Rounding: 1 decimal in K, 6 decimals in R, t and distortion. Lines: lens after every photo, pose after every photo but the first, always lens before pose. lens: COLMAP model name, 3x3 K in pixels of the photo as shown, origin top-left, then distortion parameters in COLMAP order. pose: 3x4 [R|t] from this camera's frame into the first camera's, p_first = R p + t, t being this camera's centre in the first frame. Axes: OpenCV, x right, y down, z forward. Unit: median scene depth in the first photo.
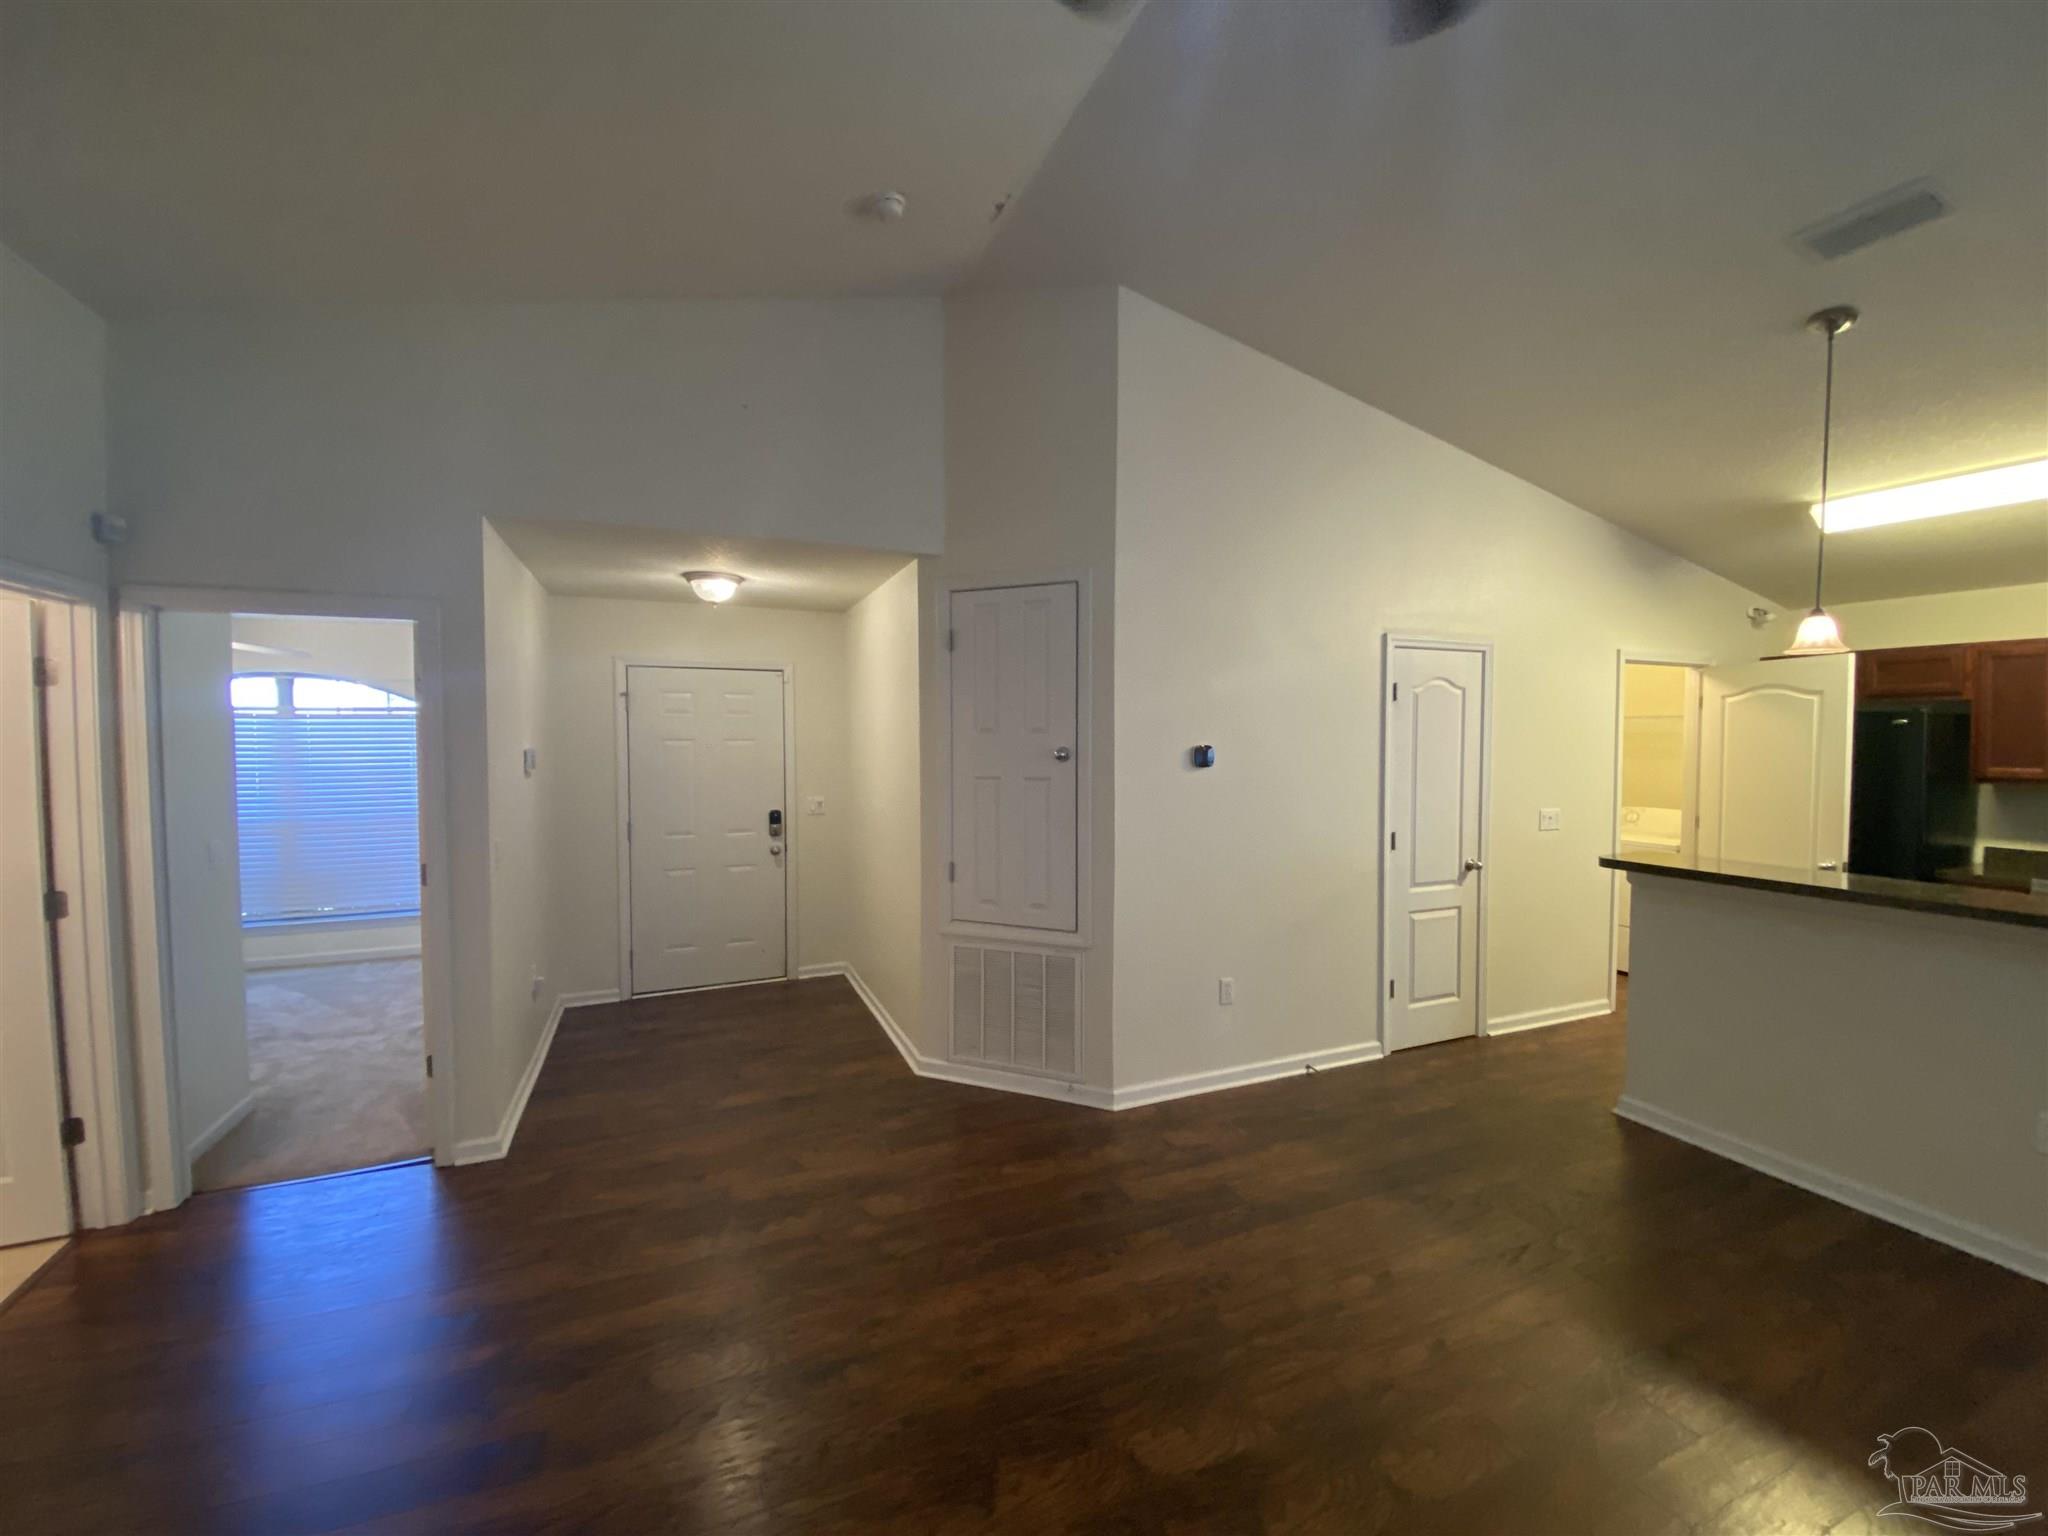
lens RADIAL K [[825.7, 0, 1024.0], [0, 825.7, 768.0], [0, 0, 1]] dist [0.024261, -0.020601]
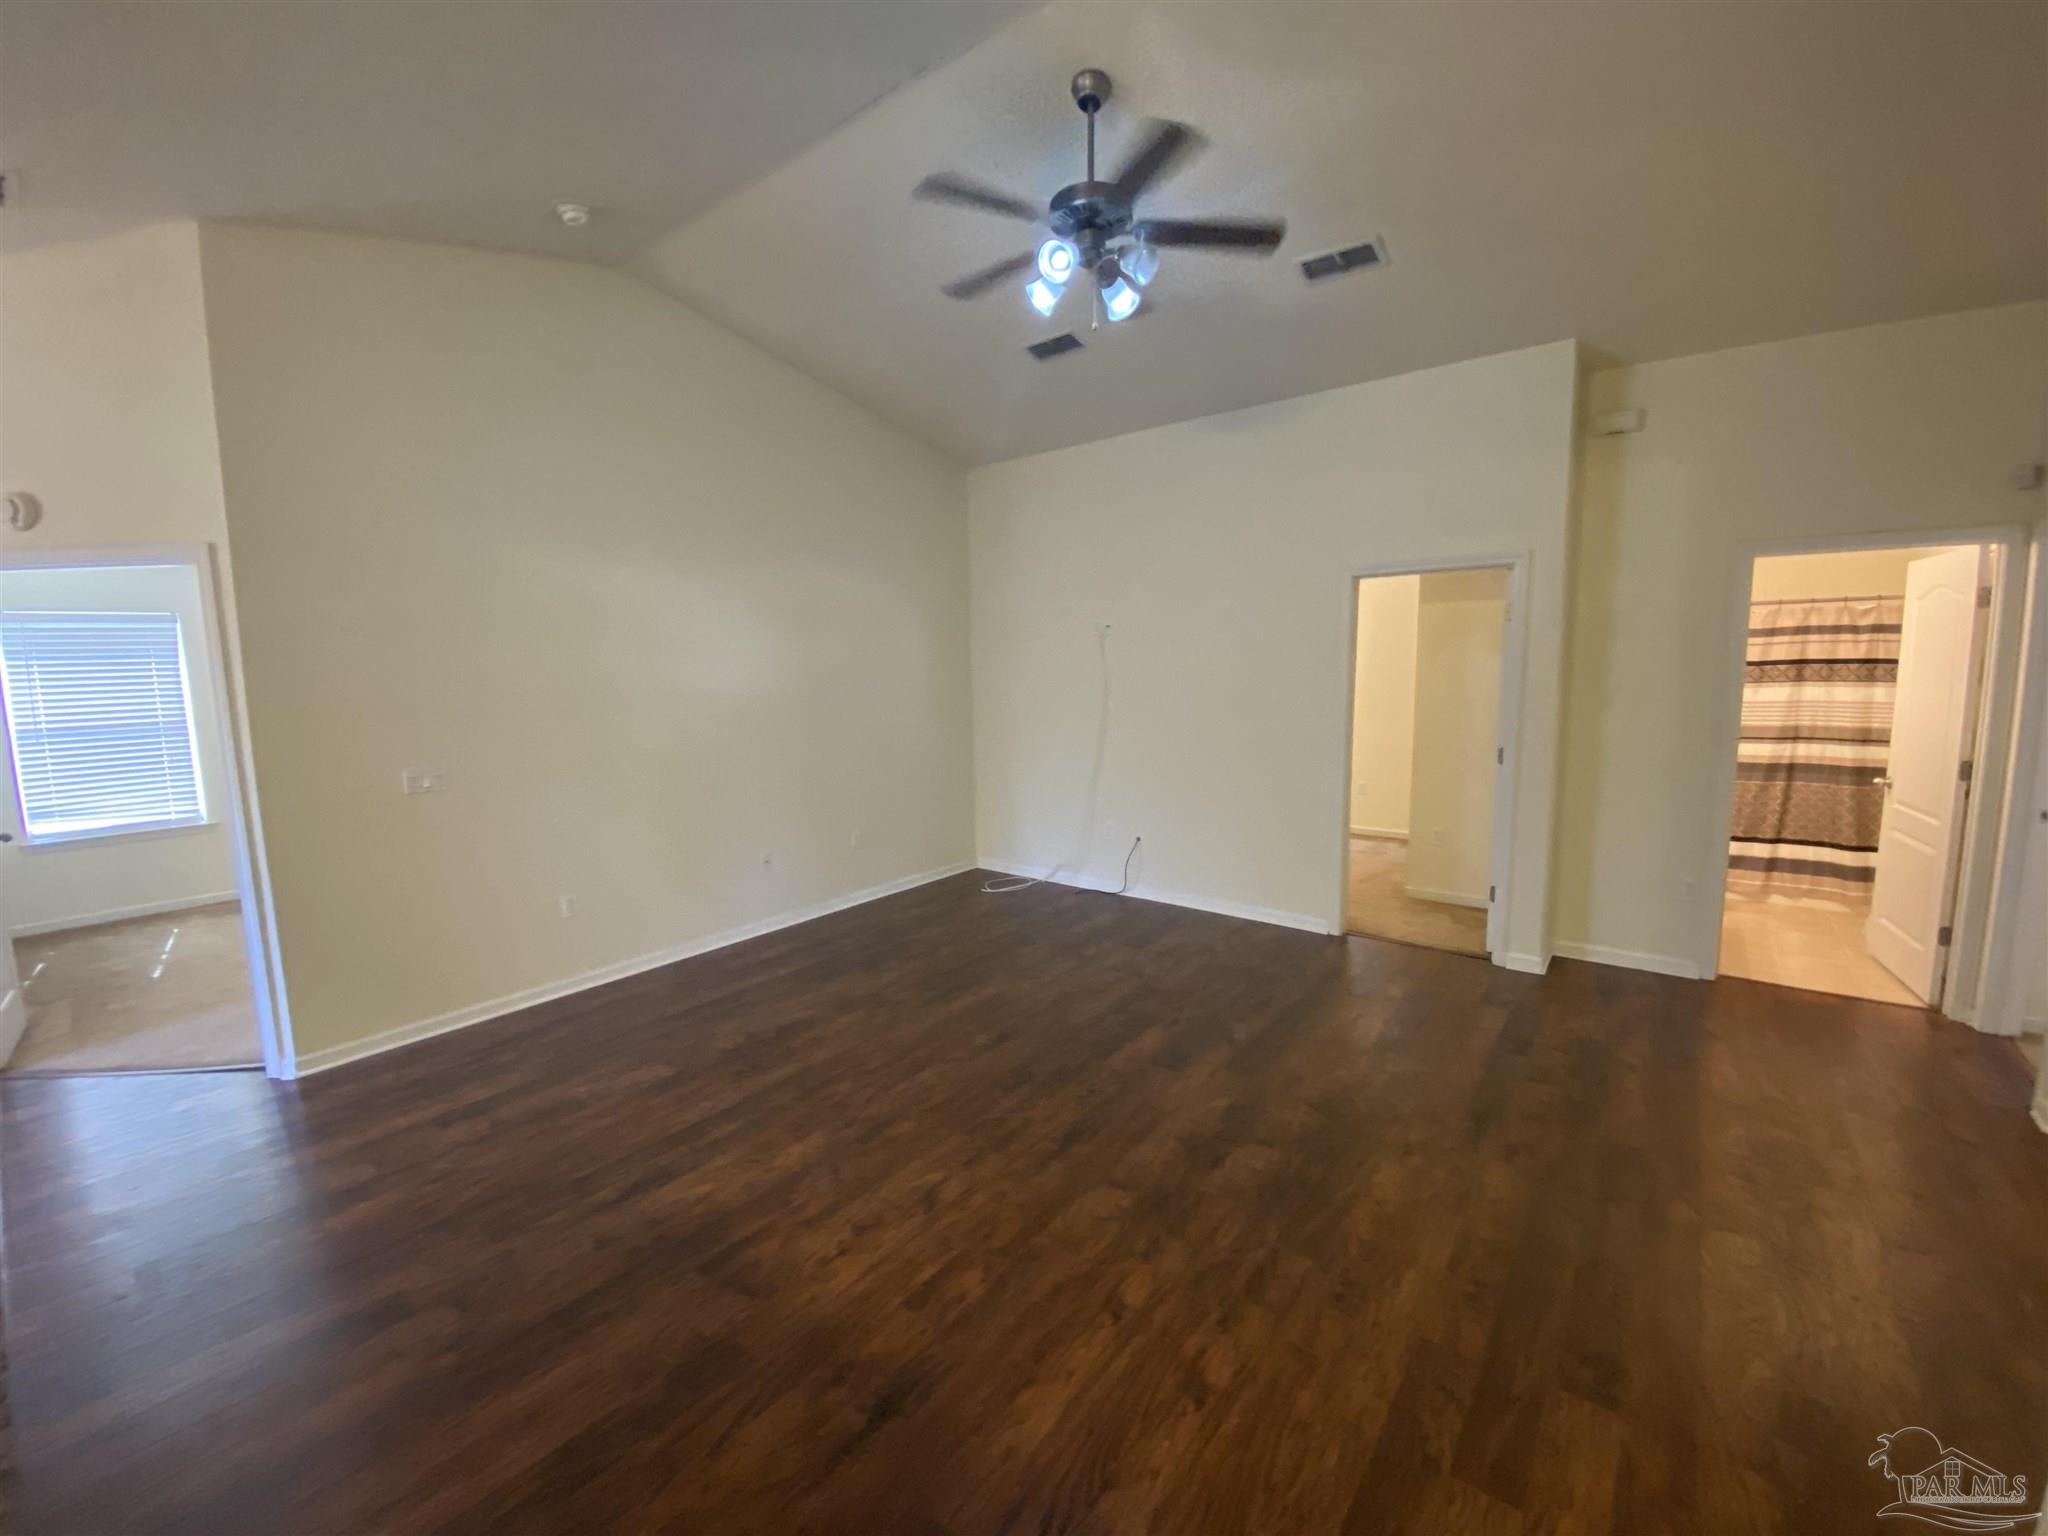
lens RADIAL K [[825.7, 0, 1024.0], [0, 825.7, 768.0], [0, 0, 1]] dist [0.024261, -0.020601]
pose [[-0.879959, 0.071303, -0.469667, 0.866672], [-0.004636, 0.987335, 0.158579, -0.049276], [0.475026, 0.141720, -0.868485, 1.475584]]
